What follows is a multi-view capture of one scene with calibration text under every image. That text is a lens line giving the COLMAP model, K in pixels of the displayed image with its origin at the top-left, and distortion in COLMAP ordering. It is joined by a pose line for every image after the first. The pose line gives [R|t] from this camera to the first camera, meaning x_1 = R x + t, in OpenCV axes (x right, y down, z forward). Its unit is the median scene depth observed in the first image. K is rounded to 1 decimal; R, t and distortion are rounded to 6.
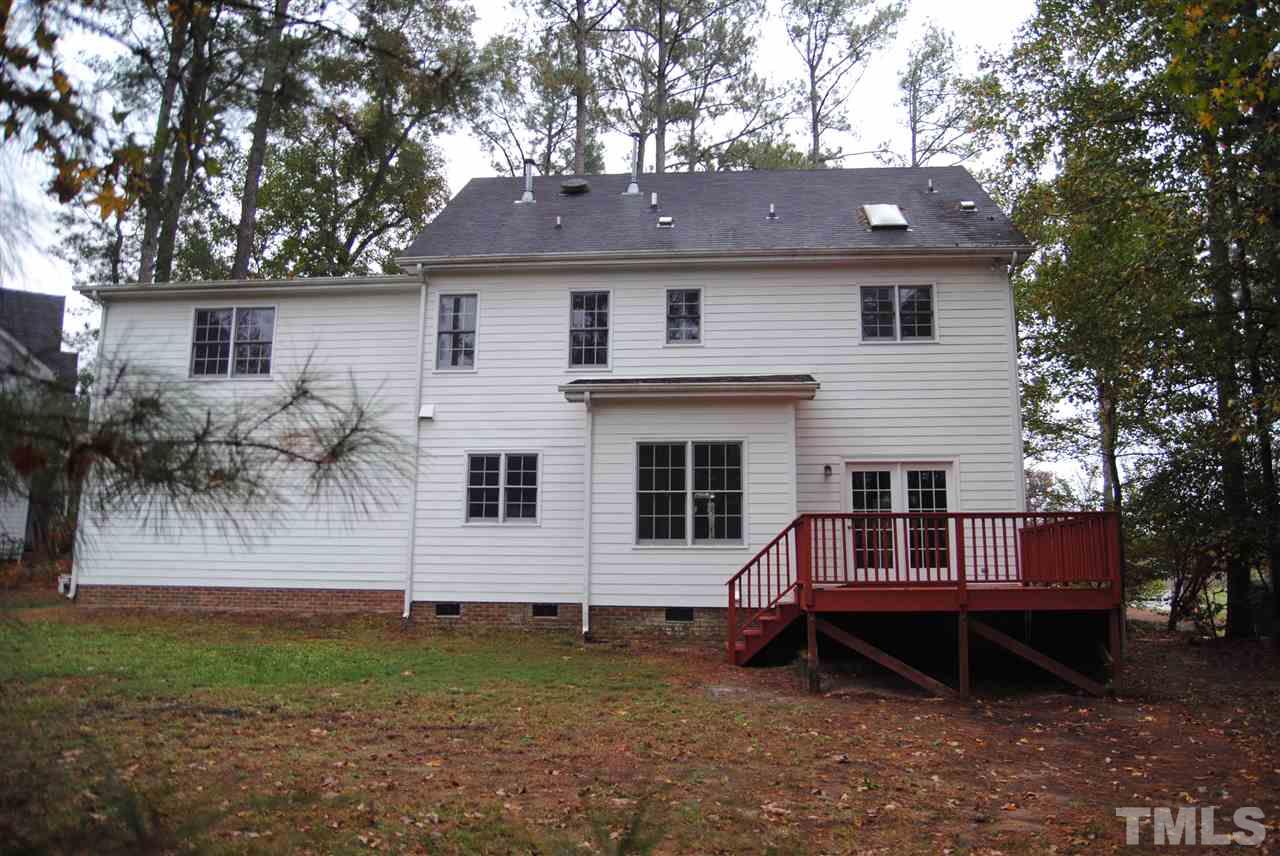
lens RADIAL K [[910.7, 0, 640.0], [0, 910.7, 428.0], [0, 0, 1]] dist [-0.040742, -0.000974]
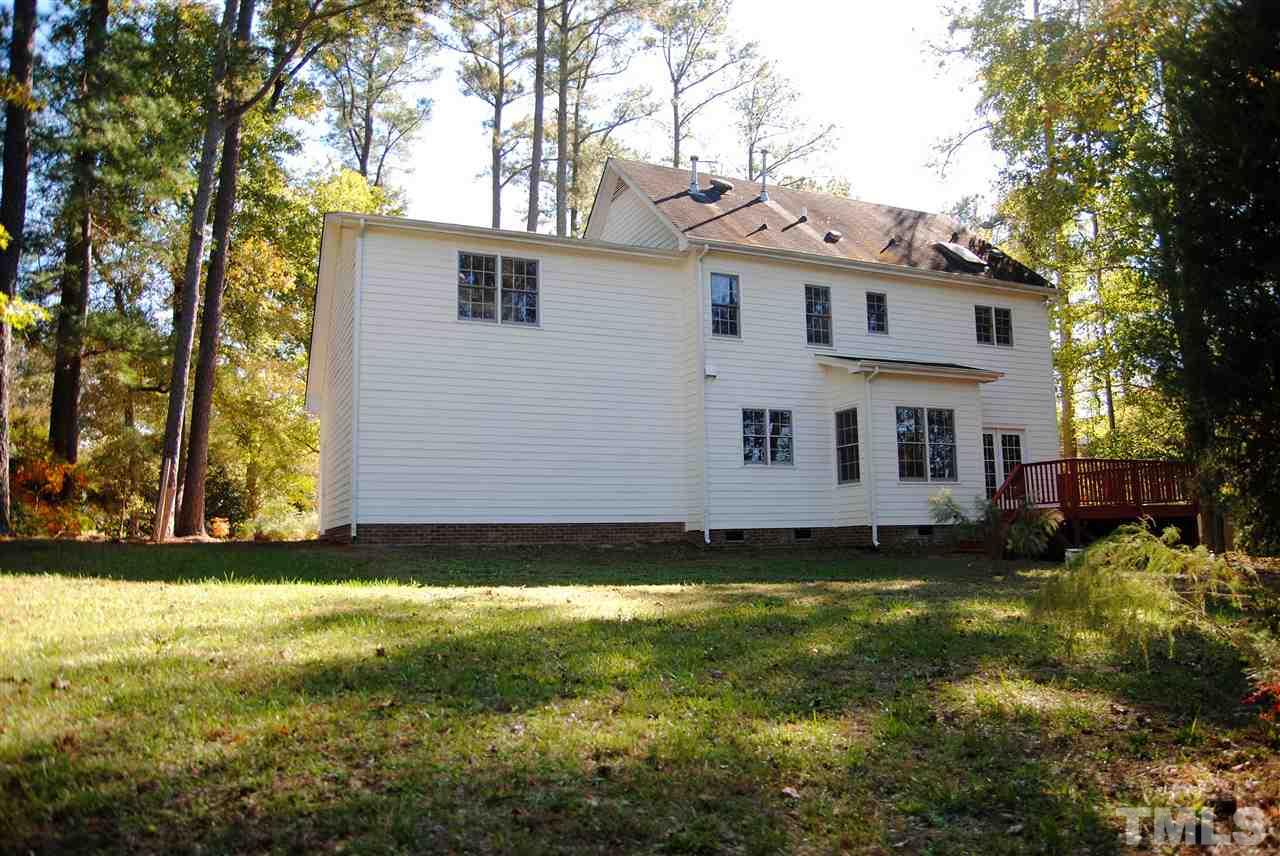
lens RADIAL K [[910.7, 0, 640.0], [0, 910.7, 428.0], [0, 0, 1]] dist [-0.040742, -0.000974]
pose [[0.870186, 0.037555, 0.491289, -0.920117], [-0.054405, 0.998318, 0.020052, 0.038443], [-0.489710, -0.044178, 0.870766, 0.008429]]
